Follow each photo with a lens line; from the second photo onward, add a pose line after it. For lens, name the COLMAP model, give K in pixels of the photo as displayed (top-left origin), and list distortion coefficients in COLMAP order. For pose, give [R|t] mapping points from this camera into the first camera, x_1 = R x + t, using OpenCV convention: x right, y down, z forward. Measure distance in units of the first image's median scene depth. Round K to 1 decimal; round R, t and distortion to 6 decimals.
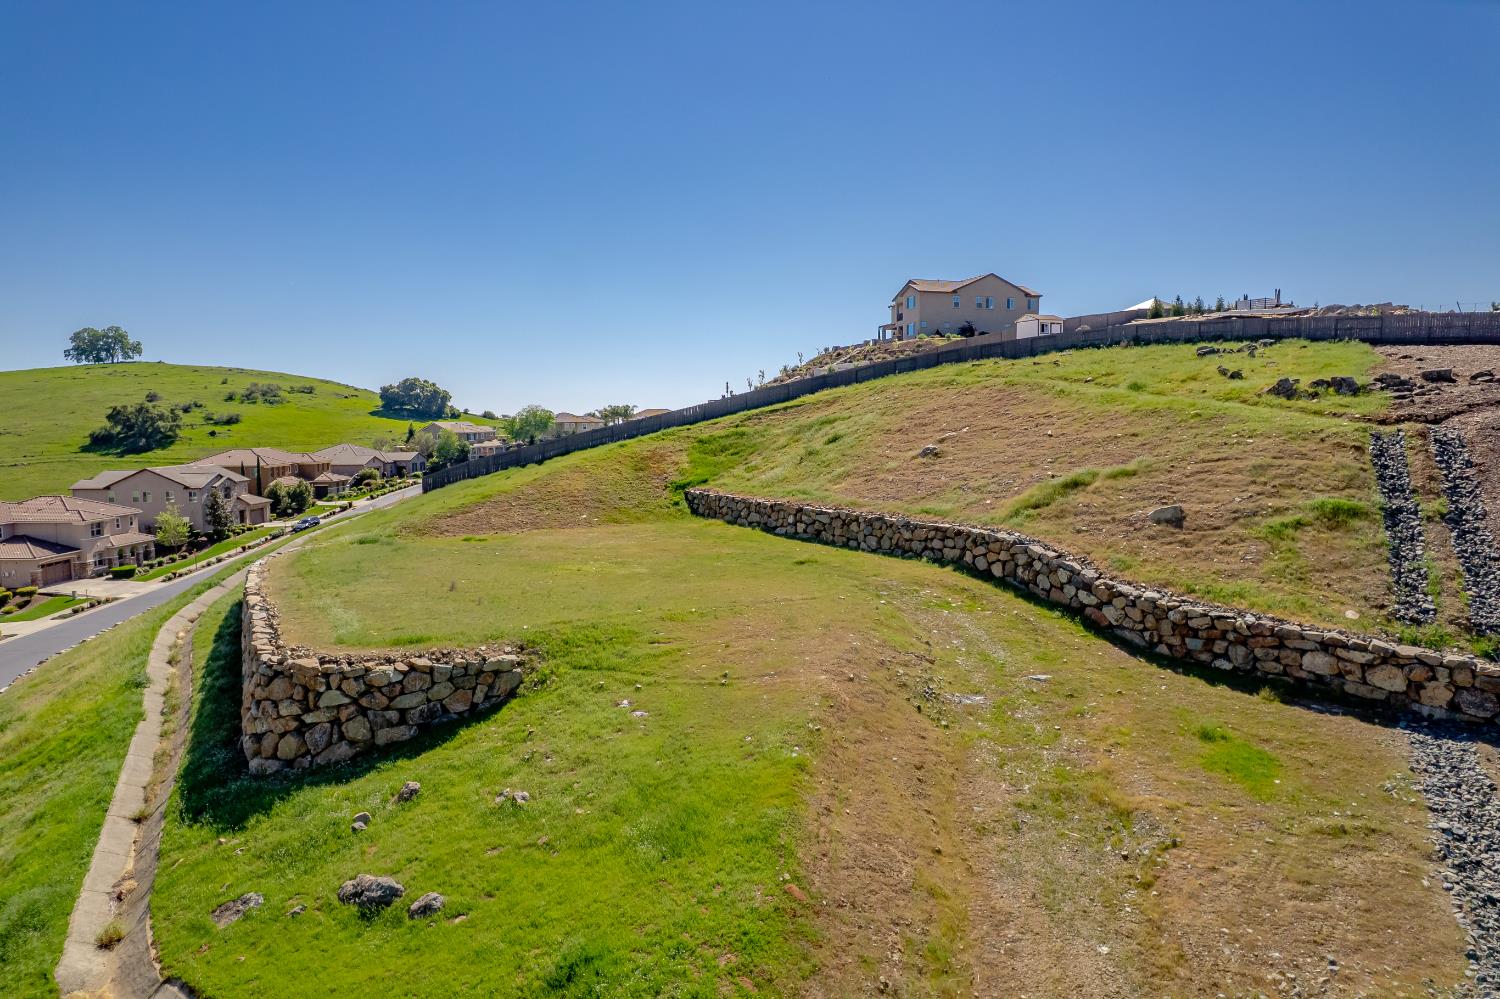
lens RADIAL K [[958.7, 0, 739.5], [0, 958.7, 503.0], [0, 0, 1]] dist [-0.072221, 0.059741]
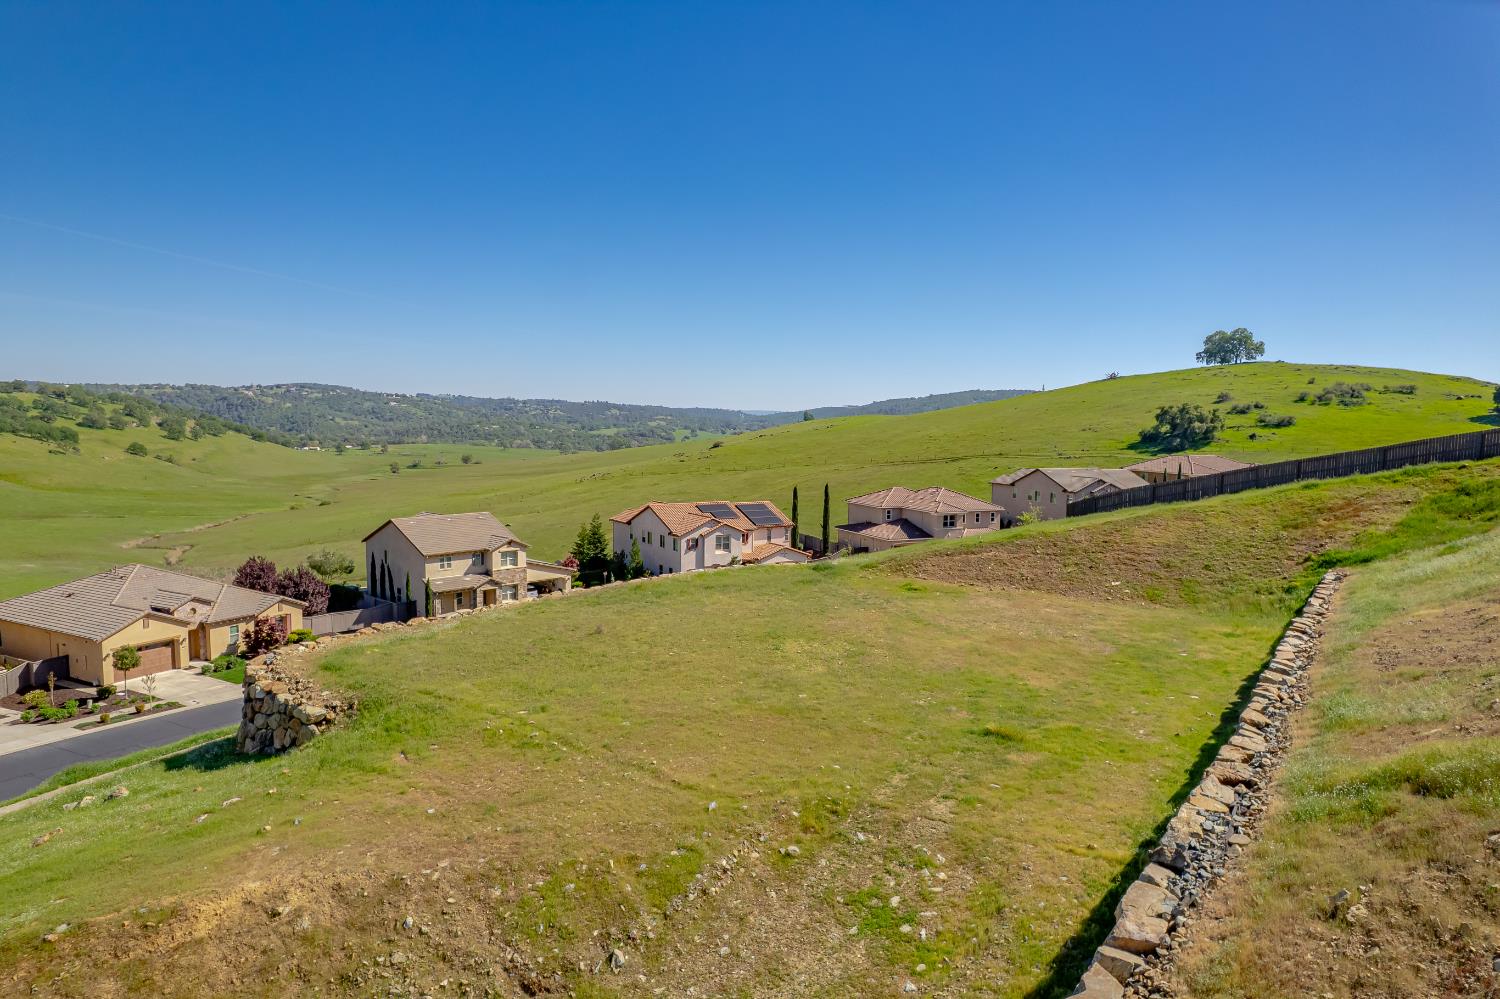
lens RADIAL K [[958.7, 0, 740.7], [0, 958.7, 504.1], [0, 0, 1]] dist [-0.072221, 0.059741]
pose [[0.418597, 0.099002, -0.902760, 0.323589], [-0.095997, 0.993295, 0.064418, -0.058566], [0.903084, 0.059697, 0.425295, 0.436546]]
